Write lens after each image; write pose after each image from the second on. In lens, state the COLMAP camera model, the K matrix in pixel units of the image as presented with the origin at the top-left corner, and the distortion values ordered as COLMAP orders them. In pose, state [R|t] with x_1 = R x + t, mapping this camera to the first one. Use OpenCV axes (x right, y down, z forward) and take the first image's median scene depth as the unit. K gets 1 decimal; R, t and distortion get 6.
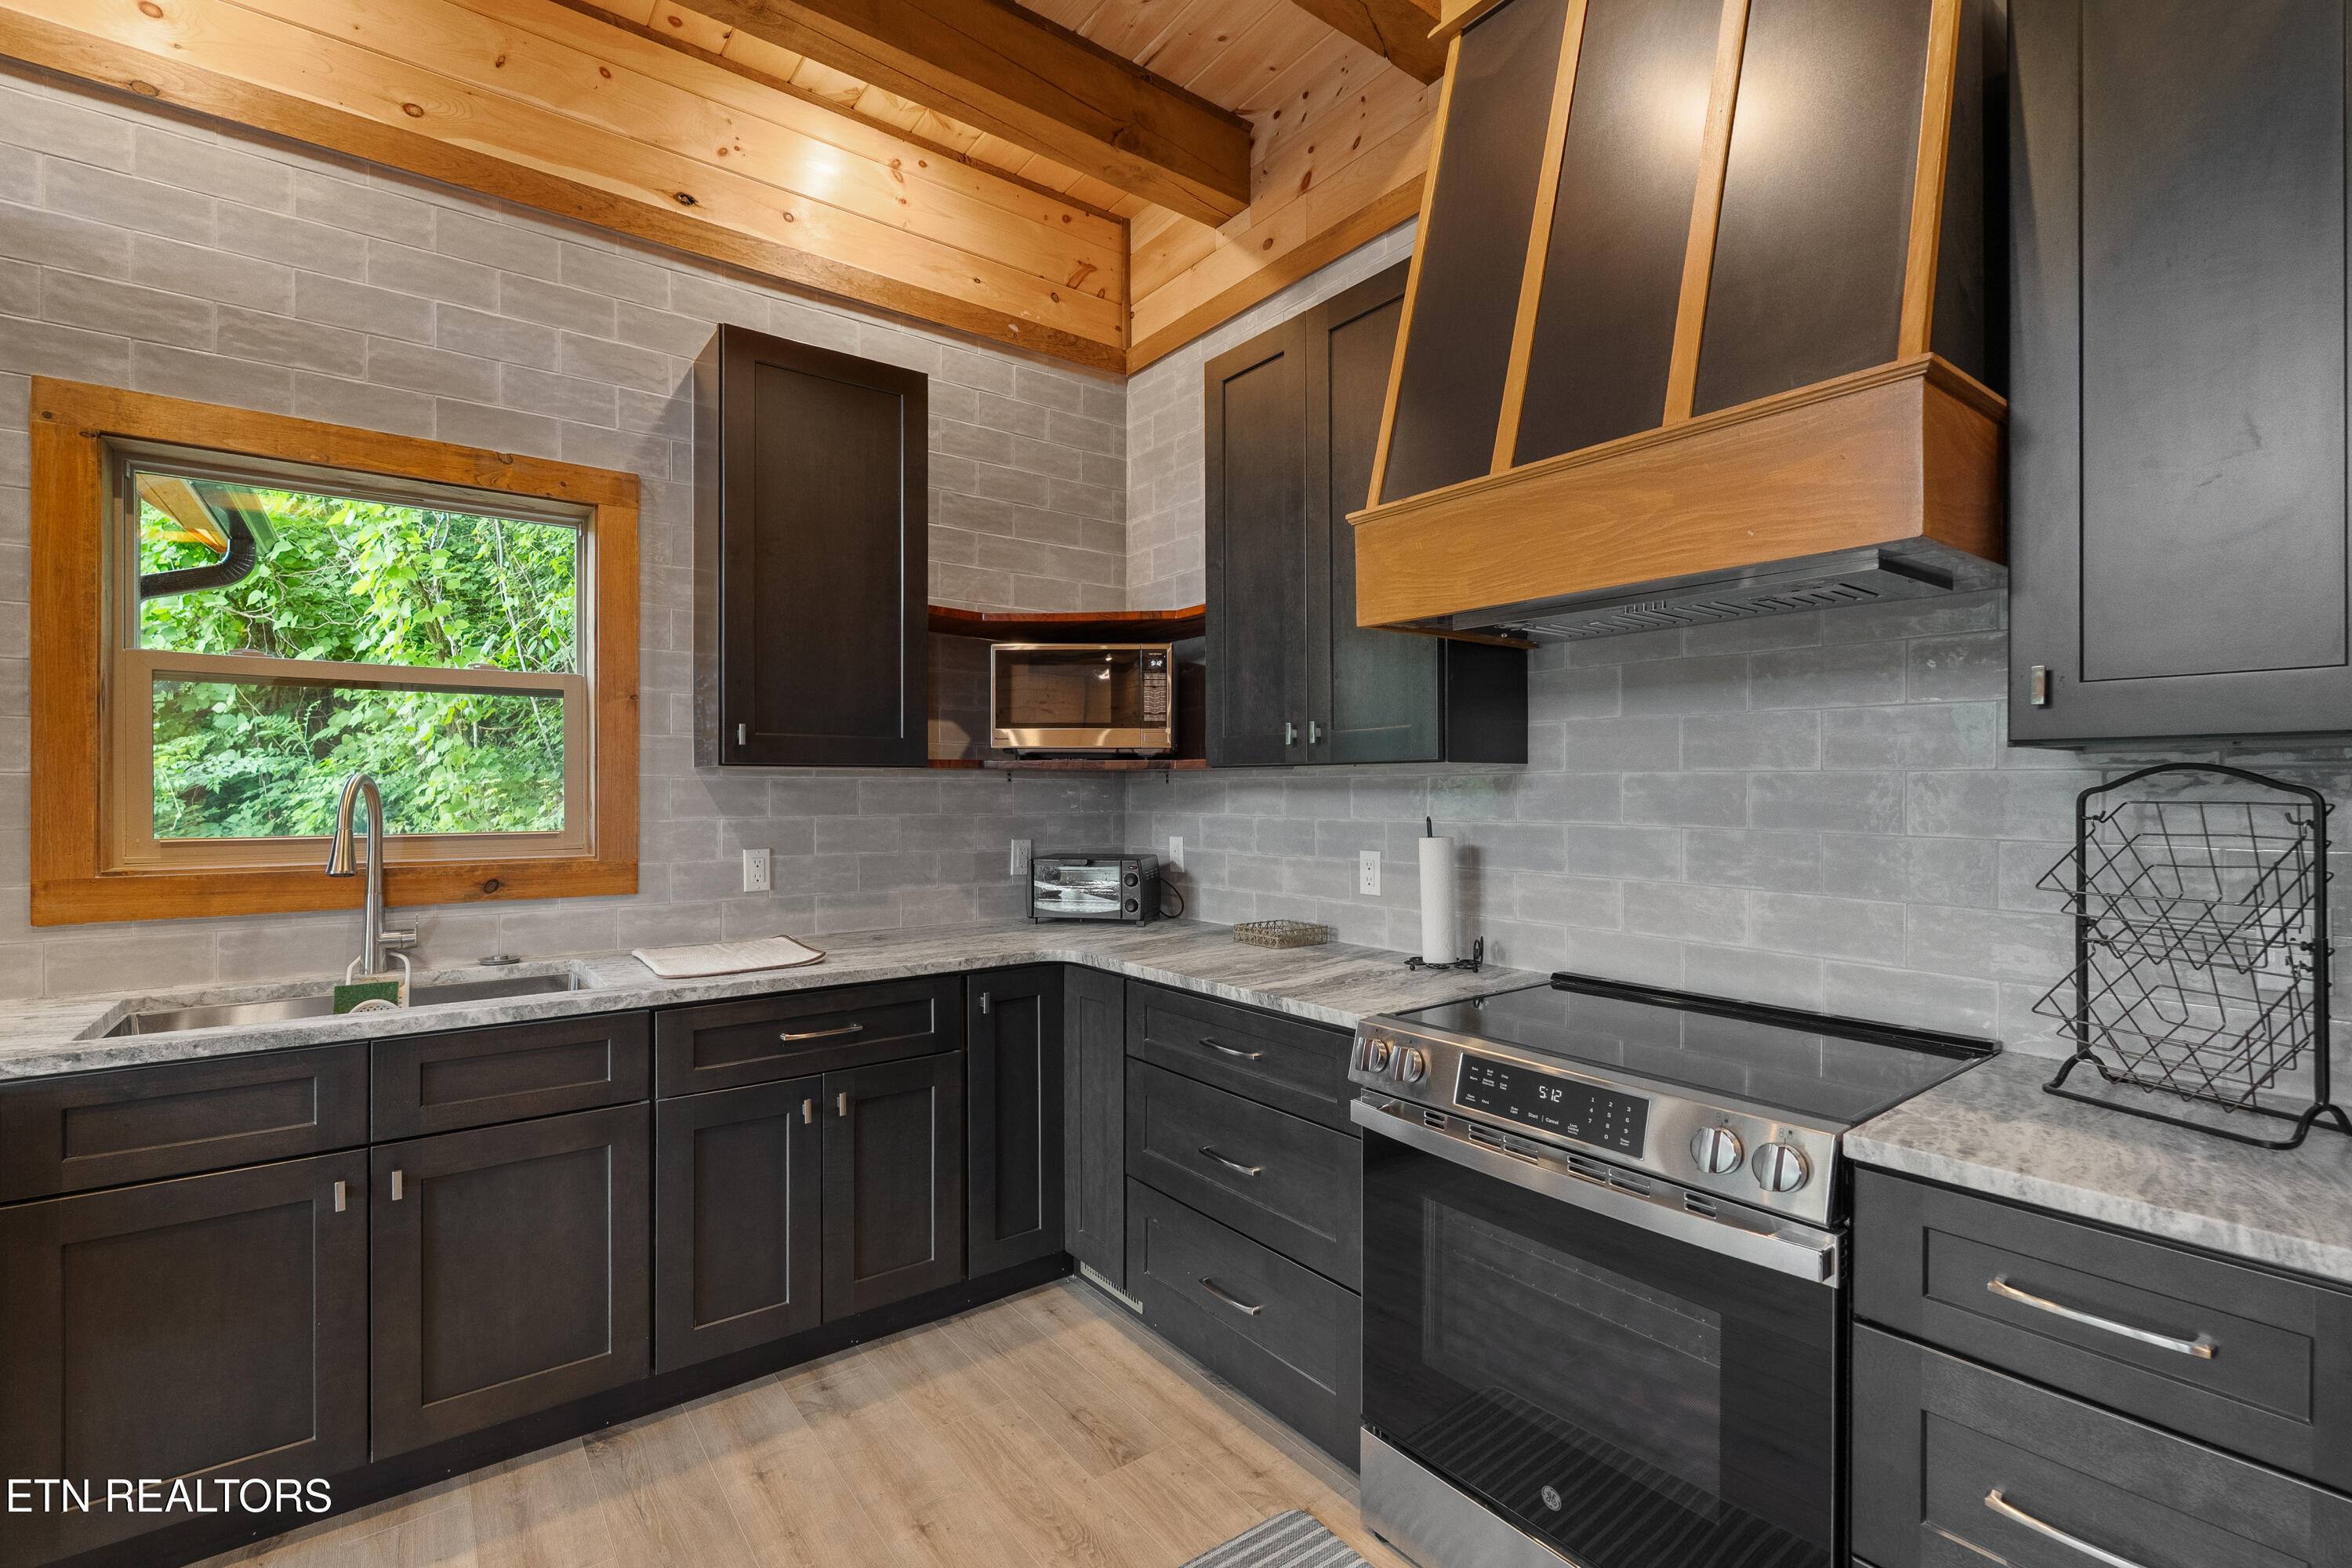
lens RADIAL K [[1045.5, 0, 1186.3], [0, 1045.5, 793.1], [0, 0, 1]] dist [-0.002604, -0.002463]
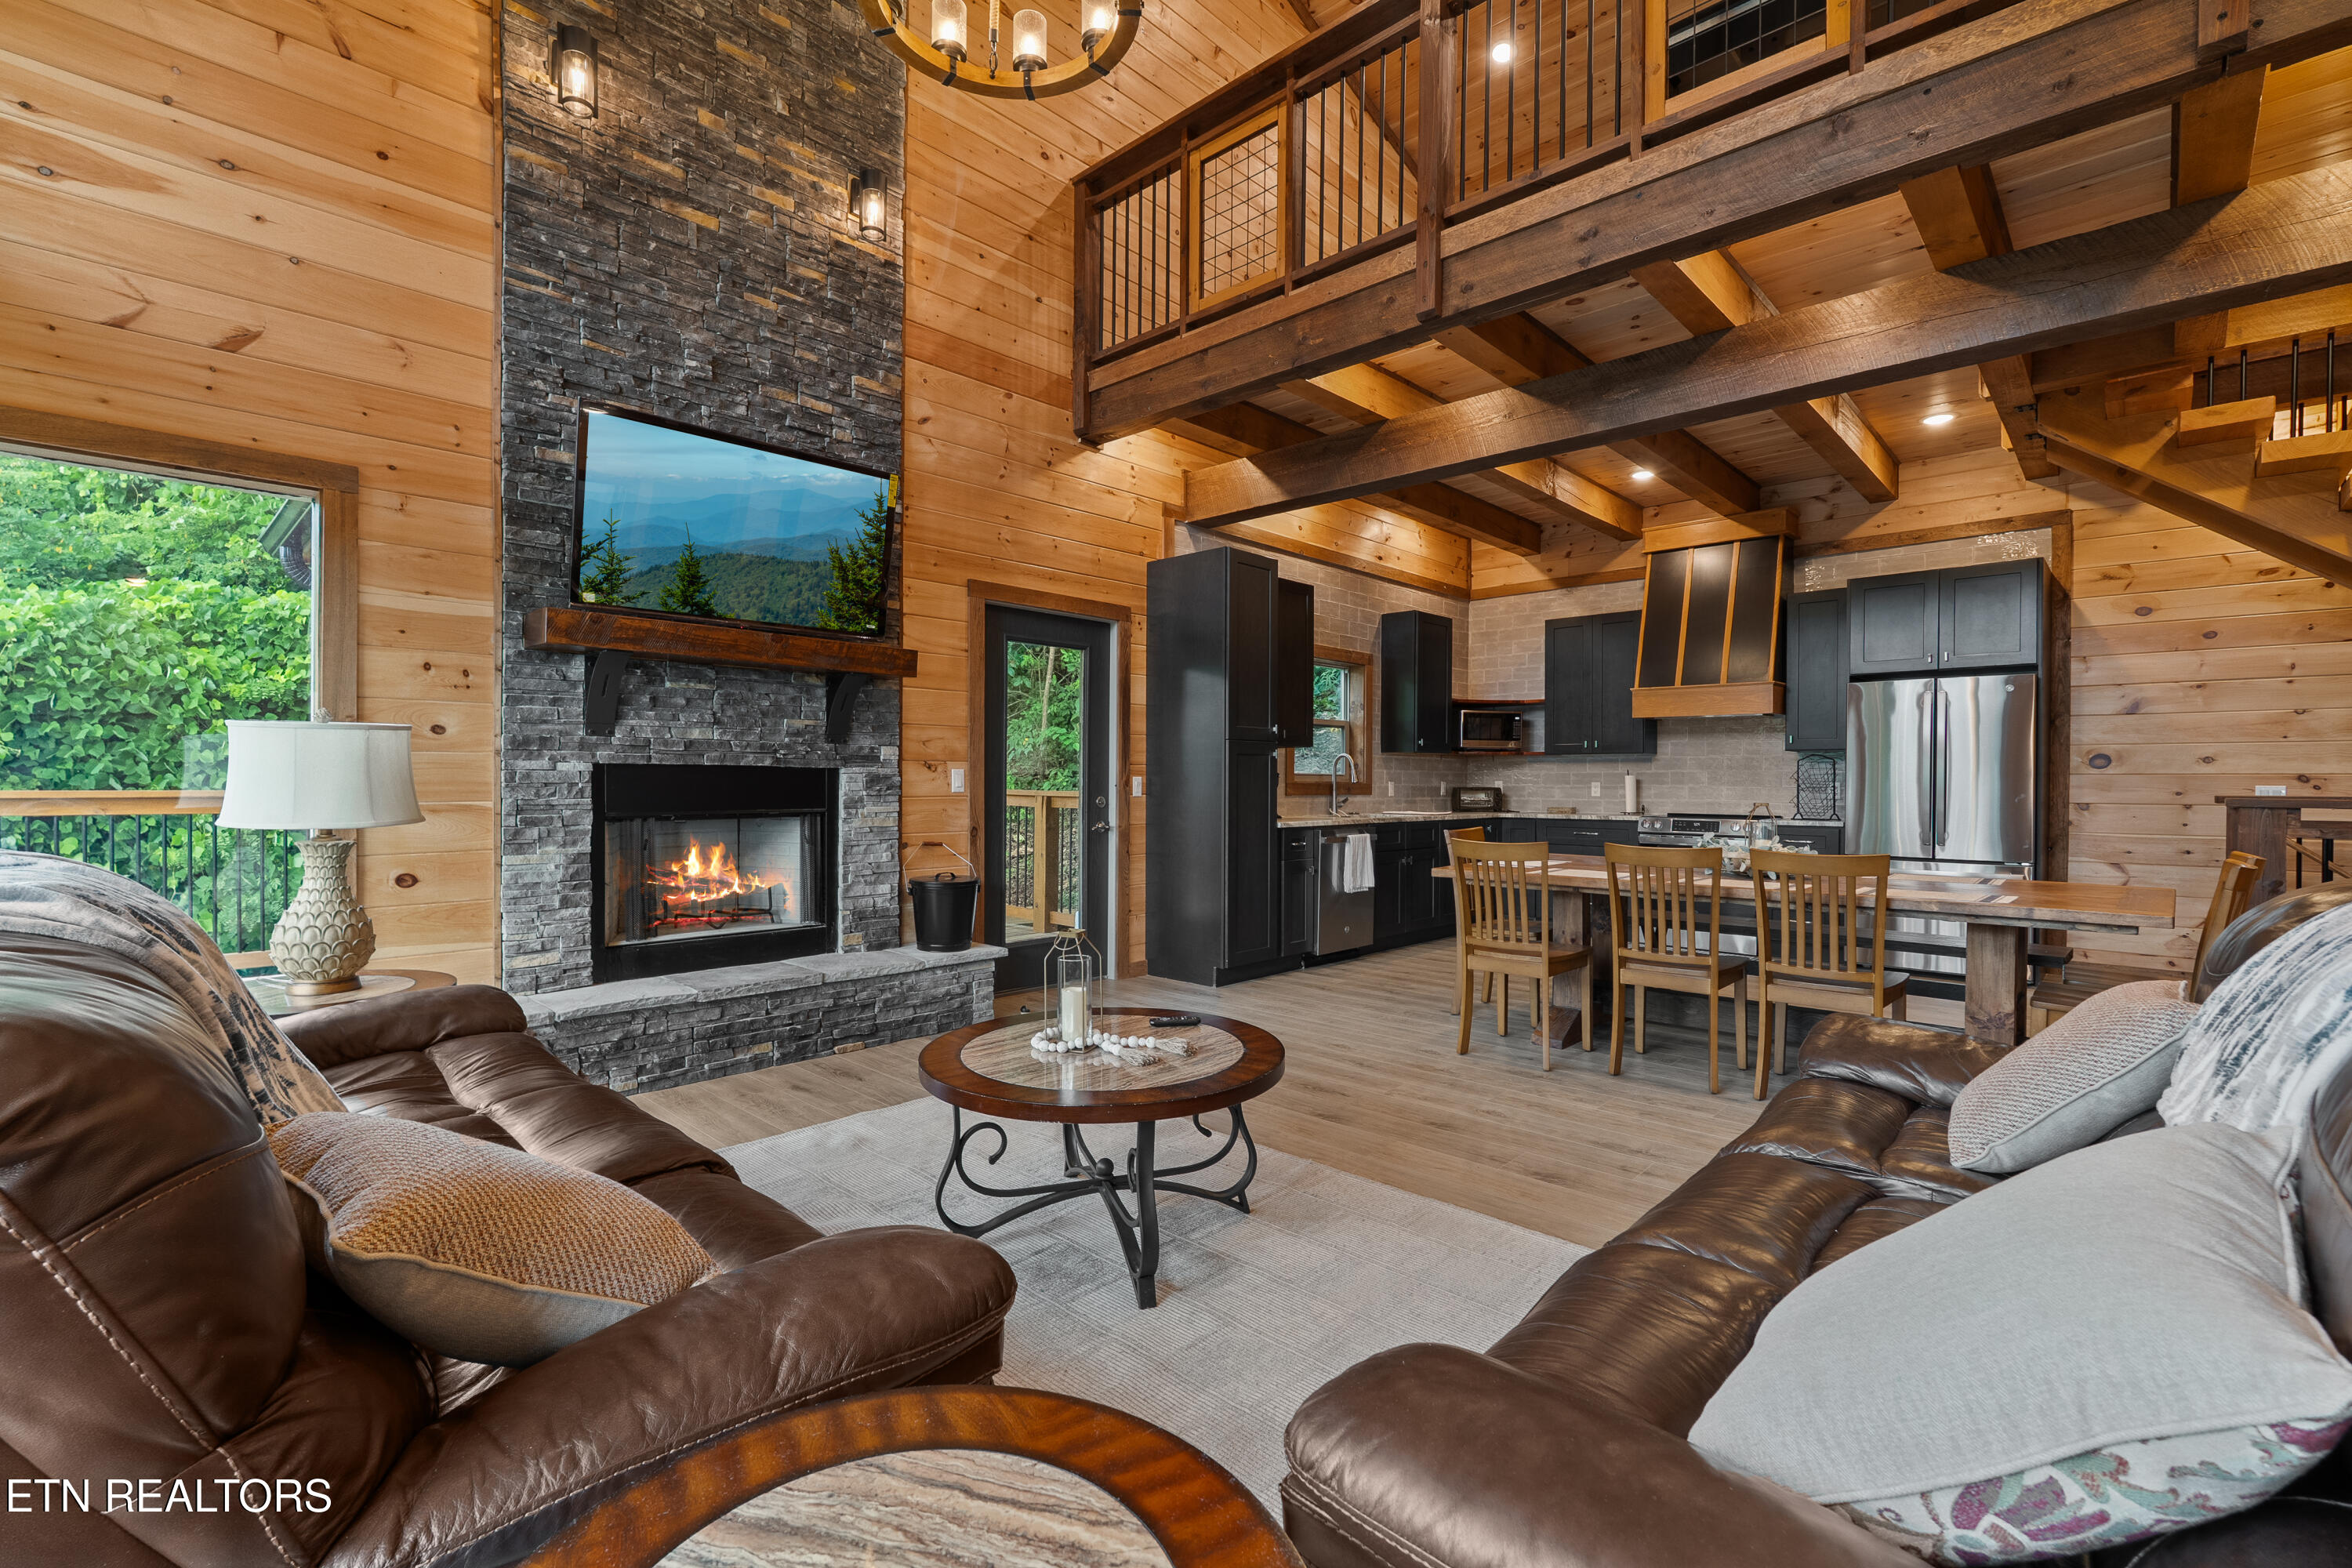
lens RADIAL K [[1028.1, 0, 1170.4], [0, 1028.1, 785.2], [0, 0, 1]] dist [-0.005741, 0.000147]
pose [[0.990053, 0.002504, 0.140676, -1.459941], [-0.003420, 0.999975, 0.006267, 0.049245], [-0.140656, -0.006686, 0.990036, -1.779728]]
